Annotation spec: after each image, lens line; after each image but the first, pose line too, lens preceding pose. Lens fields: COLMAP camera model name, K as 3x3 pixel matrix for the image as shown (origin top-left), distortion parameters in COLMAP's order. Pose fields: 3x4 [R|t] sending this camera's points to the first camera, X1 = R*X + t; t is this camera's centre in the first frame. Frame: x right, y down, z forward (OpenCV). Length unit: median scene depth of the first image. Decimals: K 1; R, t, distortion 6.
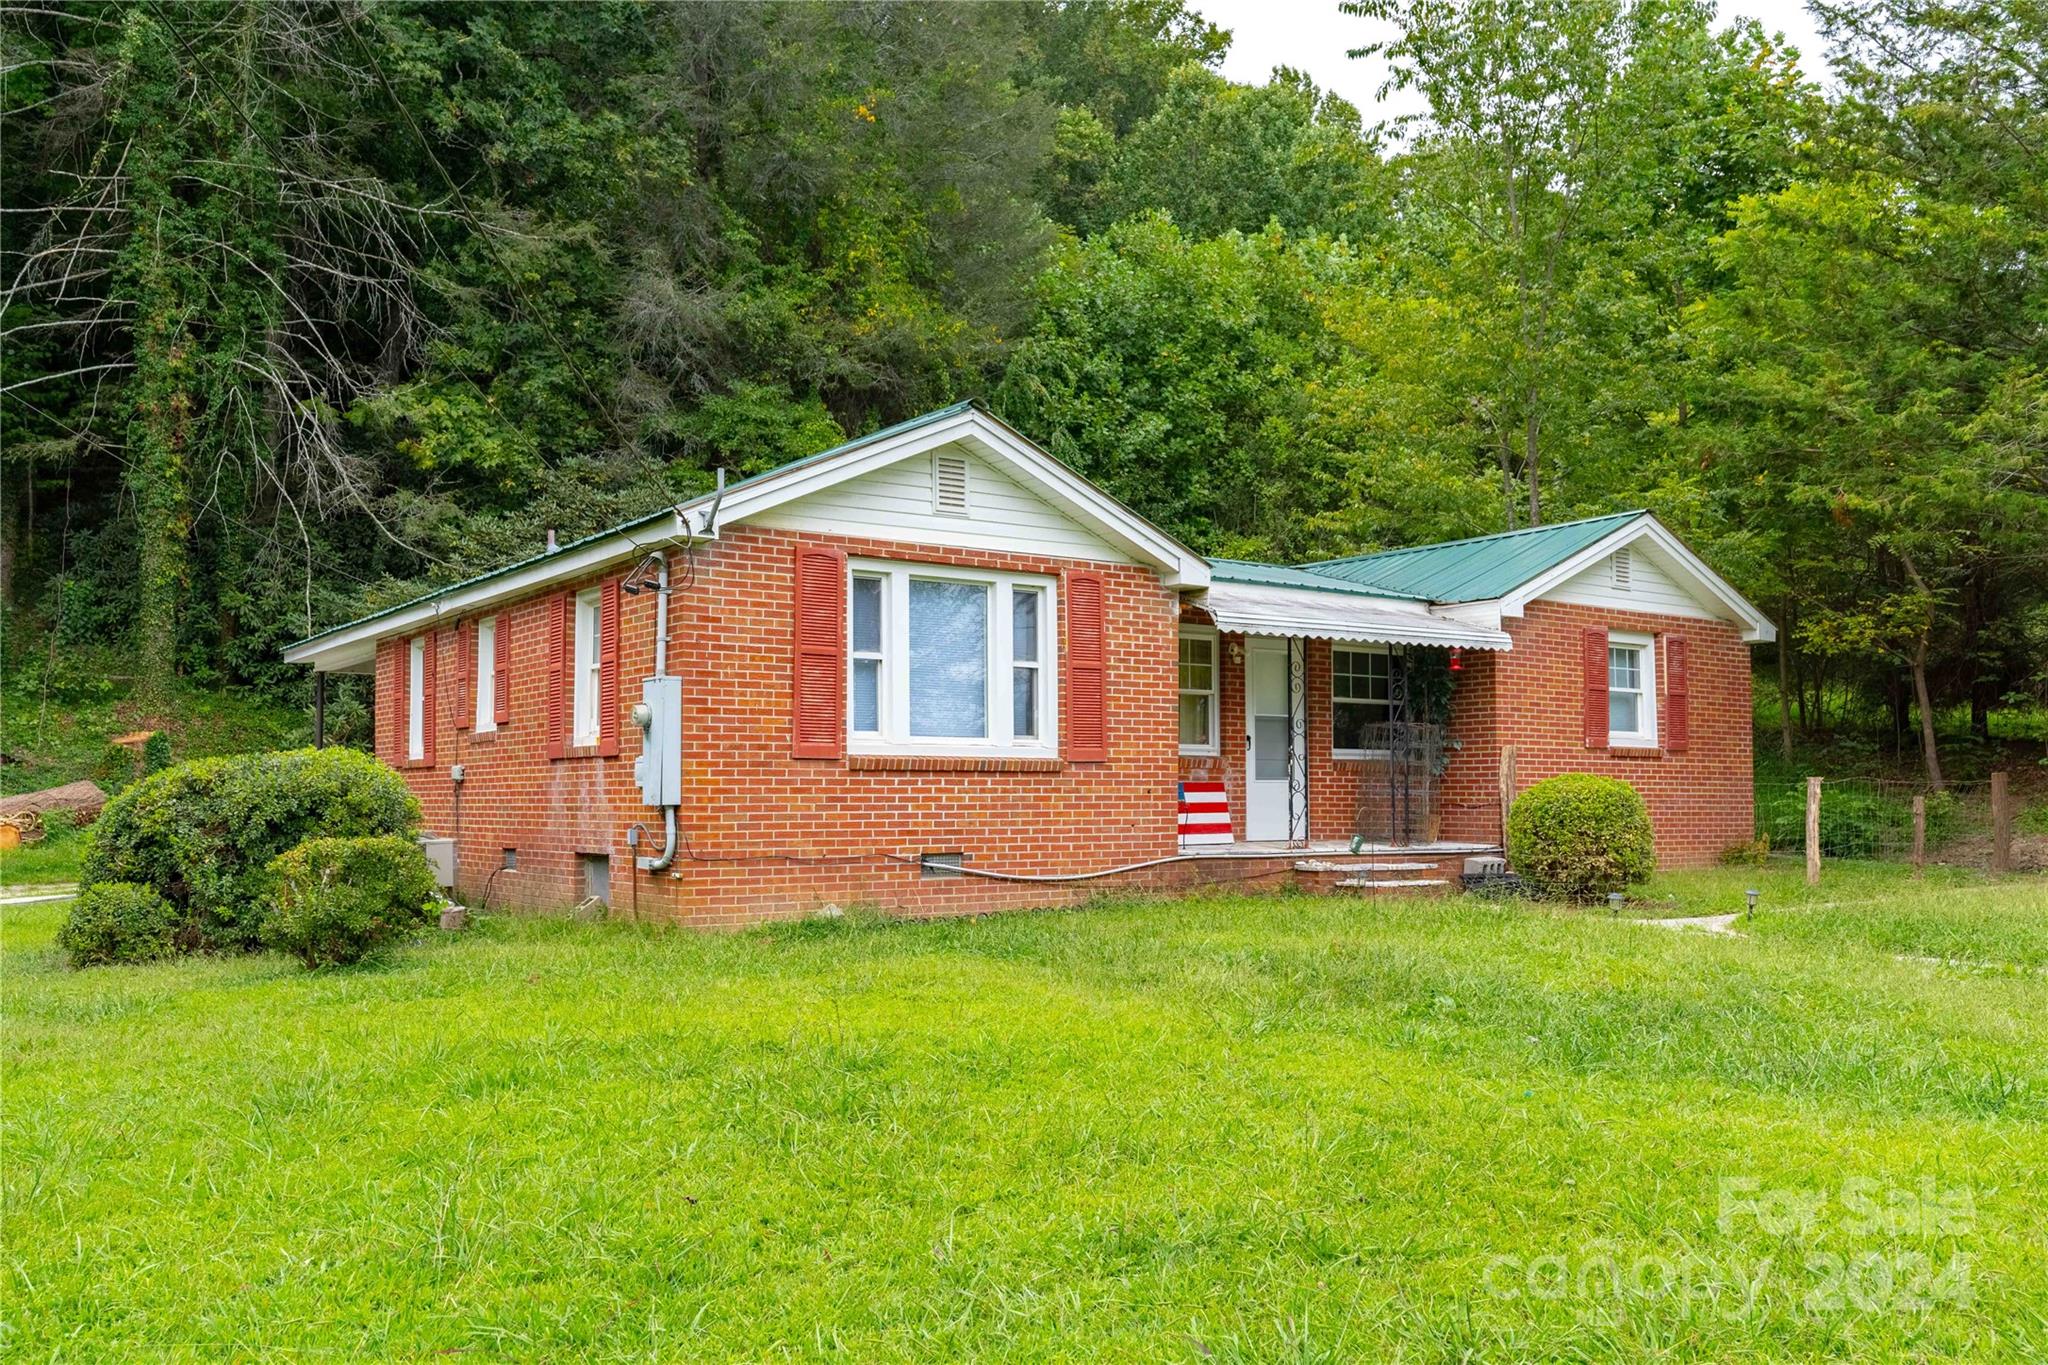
lens RADIAL K [[1608.4, 0, 1018.1], [0, 1608.4, 721.2], [0, 0, 1]] dist [0.043561, 0.000594]
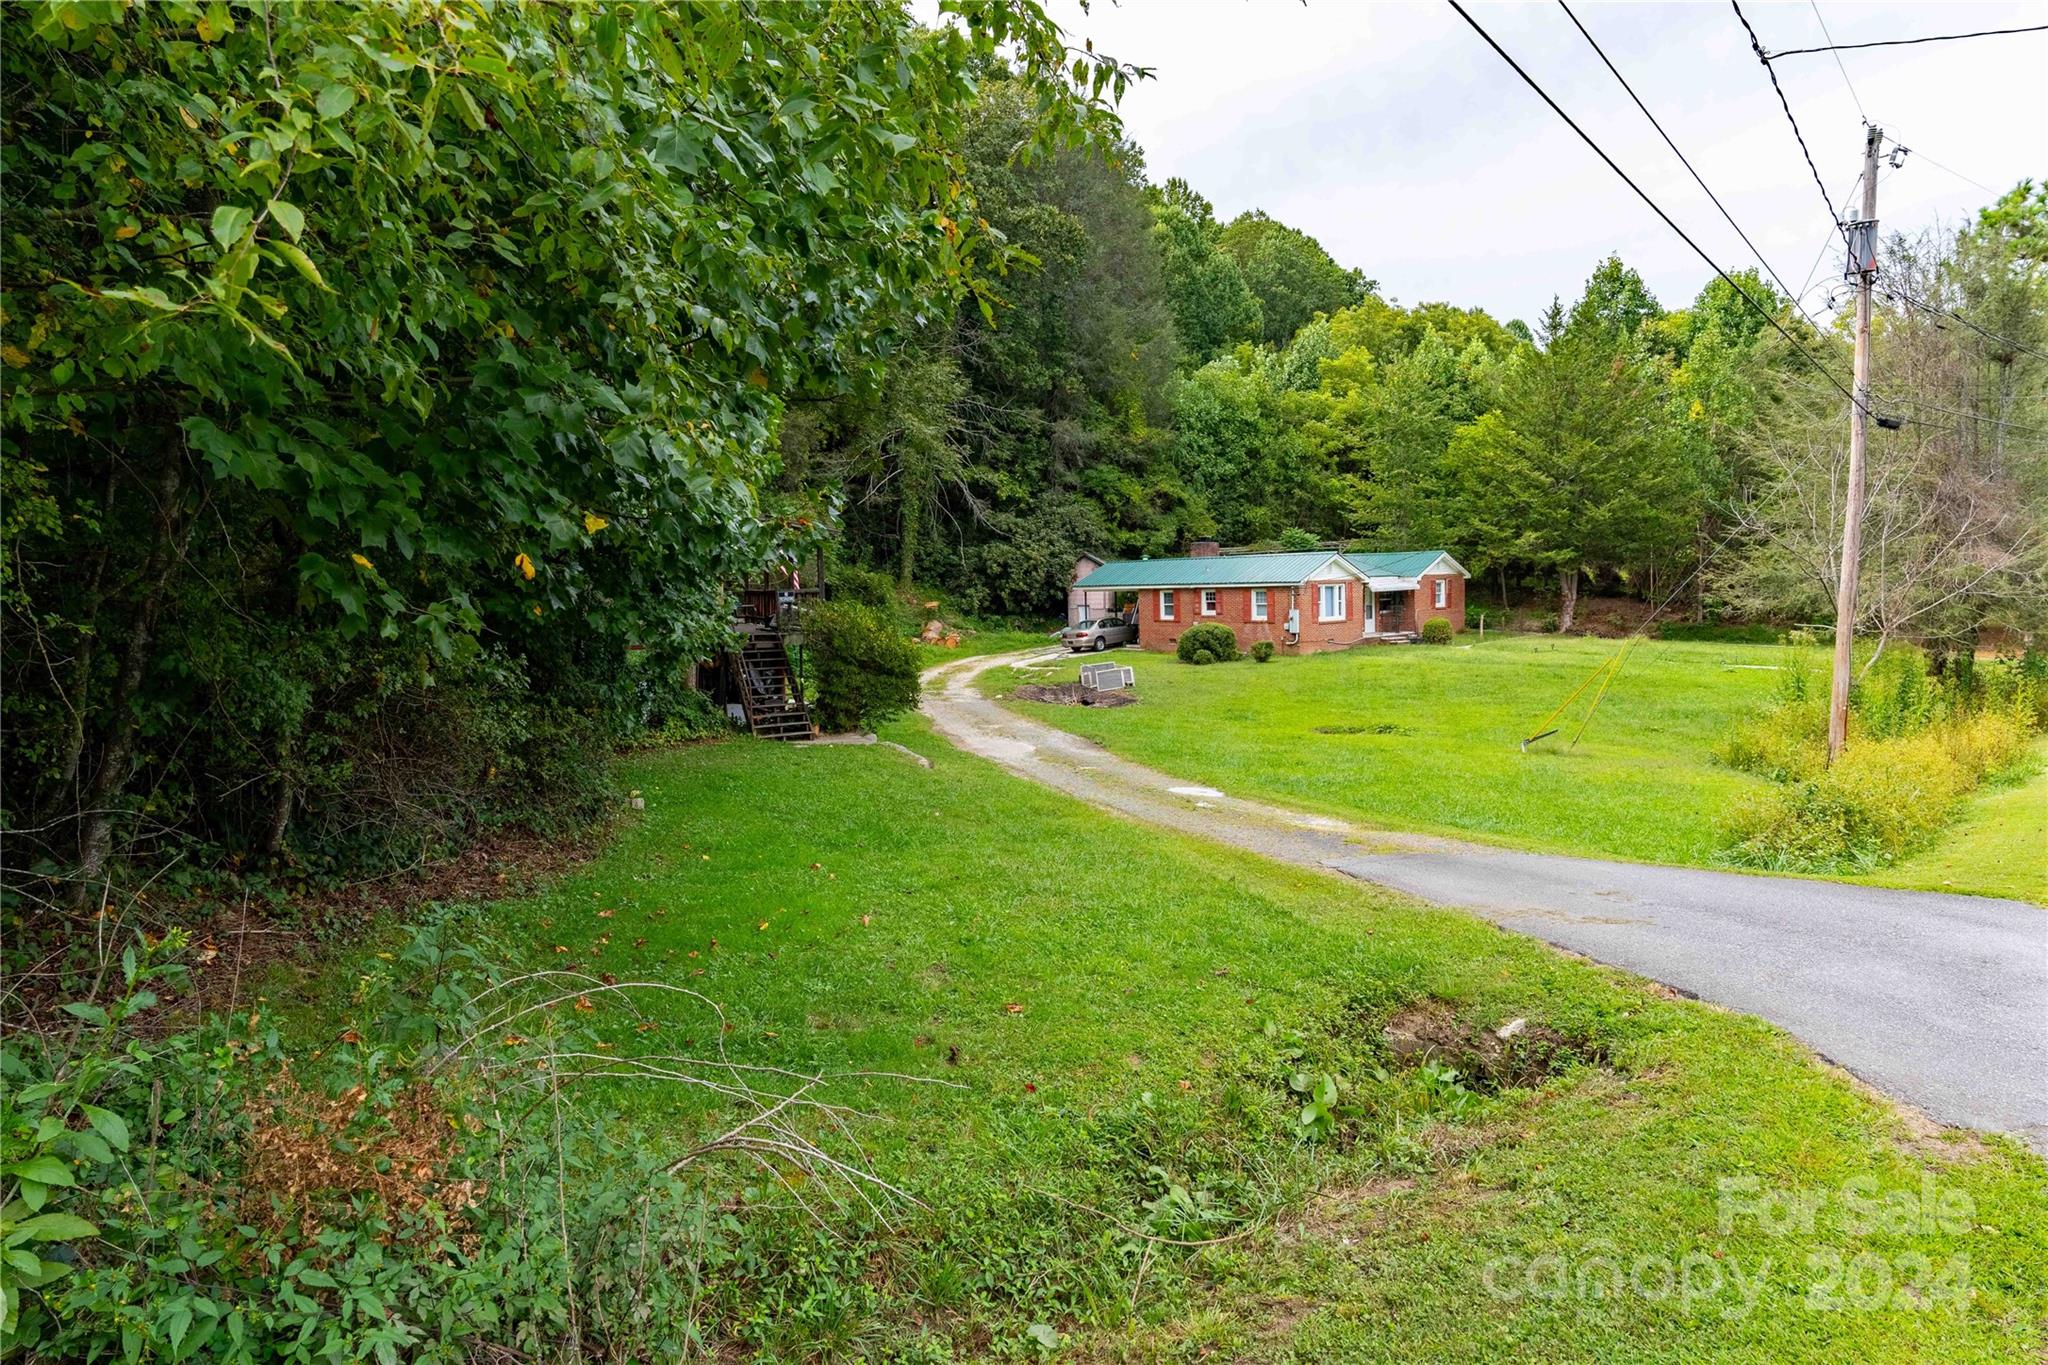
lens RADIAL K [[1145.0, 0, 1024.0], [0, 1145.0, 682.5], [0, 0, 1]] dist [-0.003833, 0.001491]
pose [[0.992574, -0.036881, 0.115916, -1.191373], [0.020858, 0.990419, 0.136514, -0.249197], [-0.119840, -0.133082, 0.983833, -2.074466]]
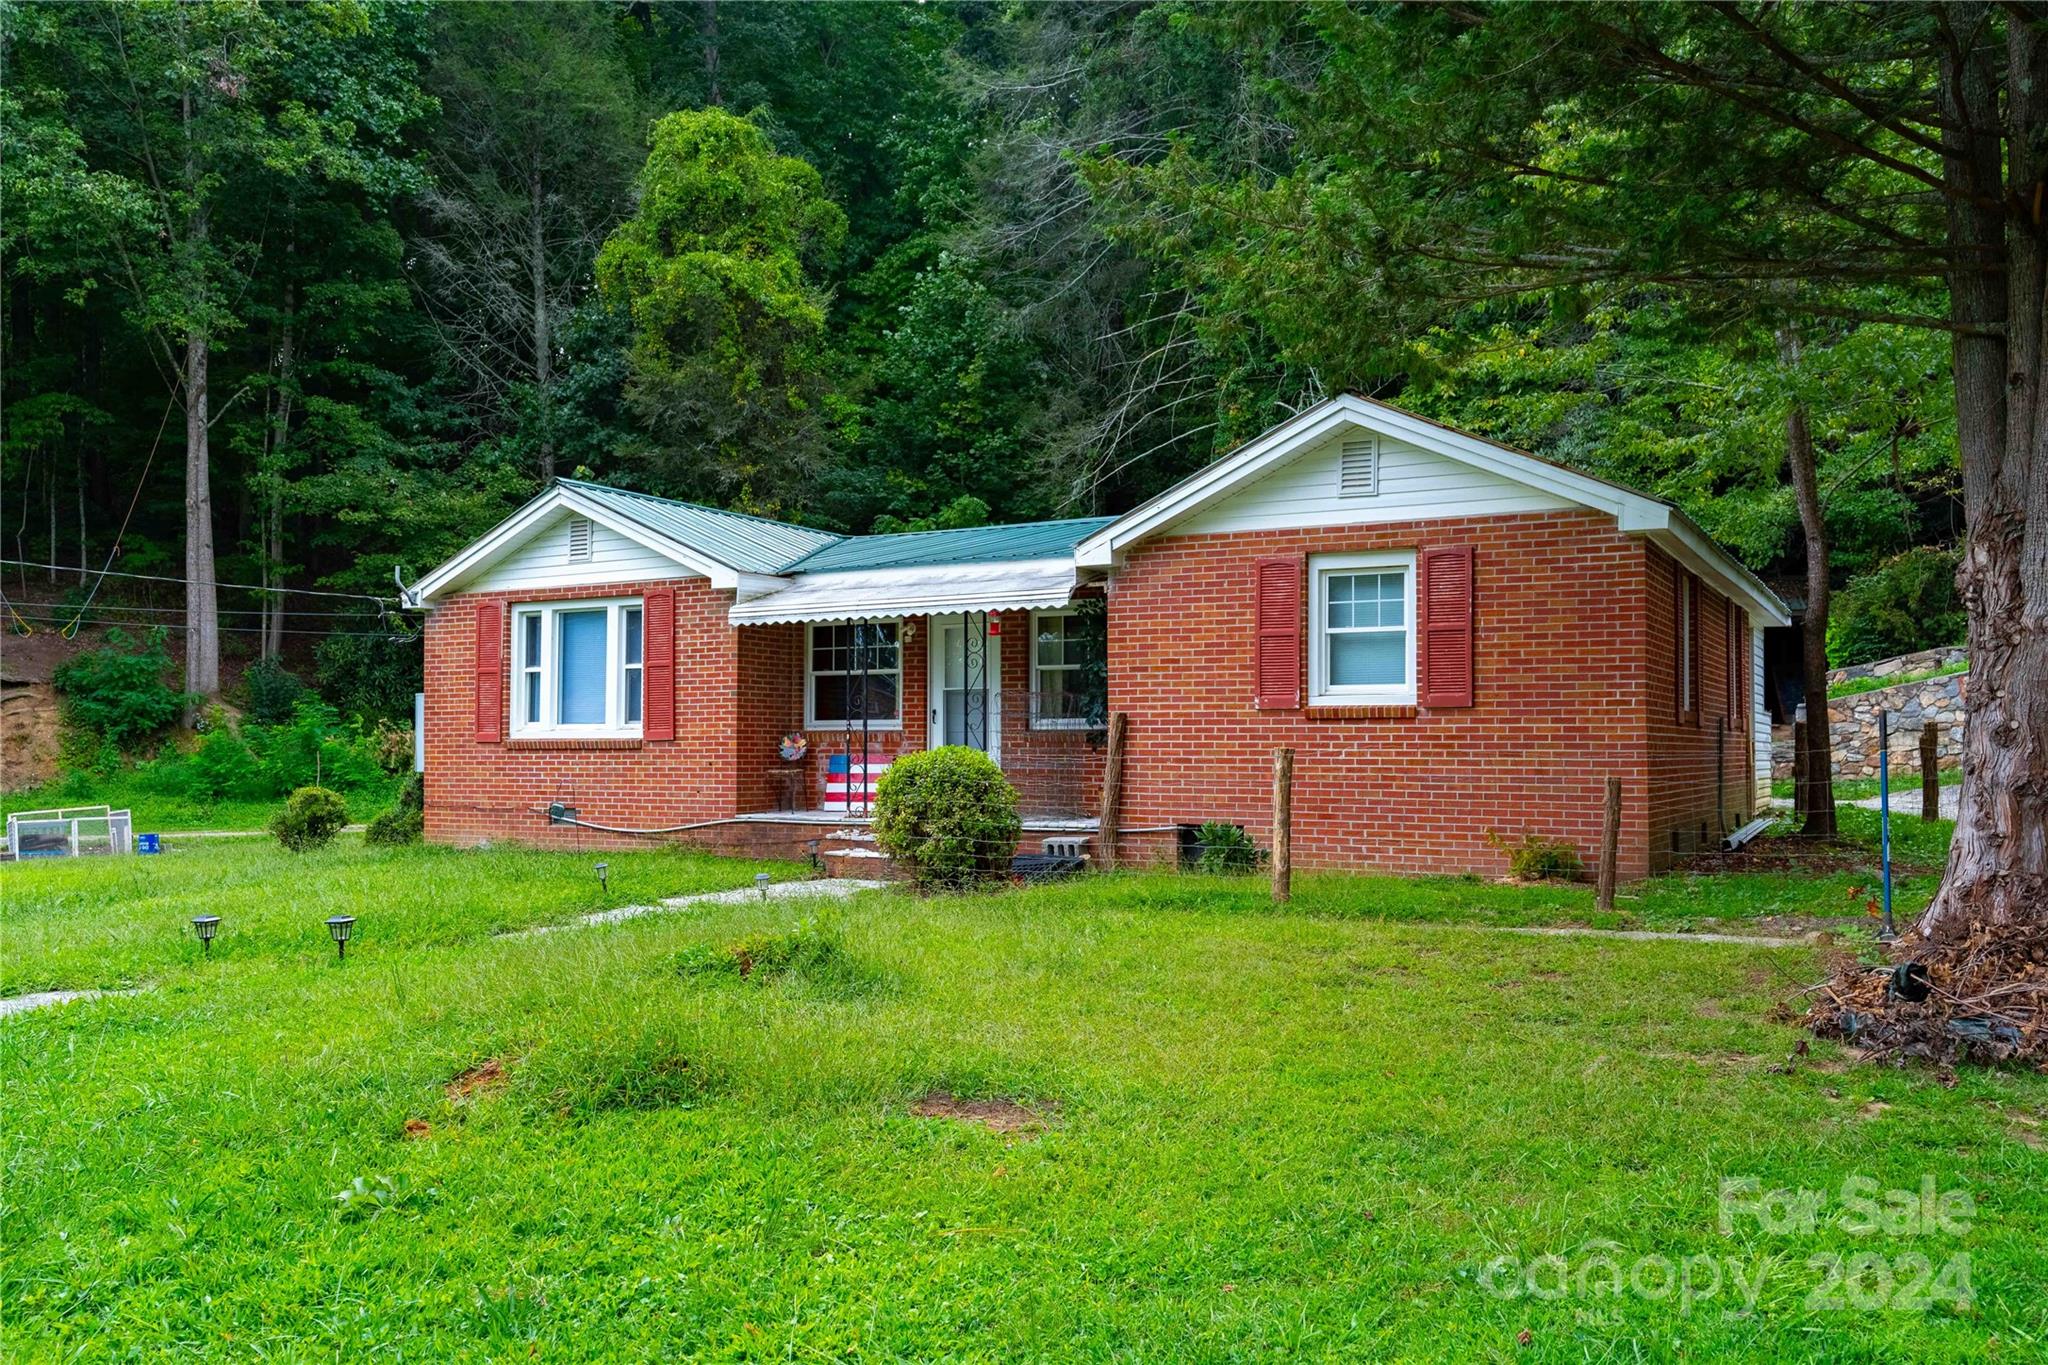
lens RADIAL K [[1608.4, 0, 1018.1], [0, 1608.4, 721.2], [0, 0, 1]] dist [0.043561, 0.000594]
pose [[0.441725, -0.014892, -0.897027, 1.118746], [0.044945, 0.998974, 0.005548, 0.013500], [0.896024, -0.042767, 0.441942, 0.597023]]
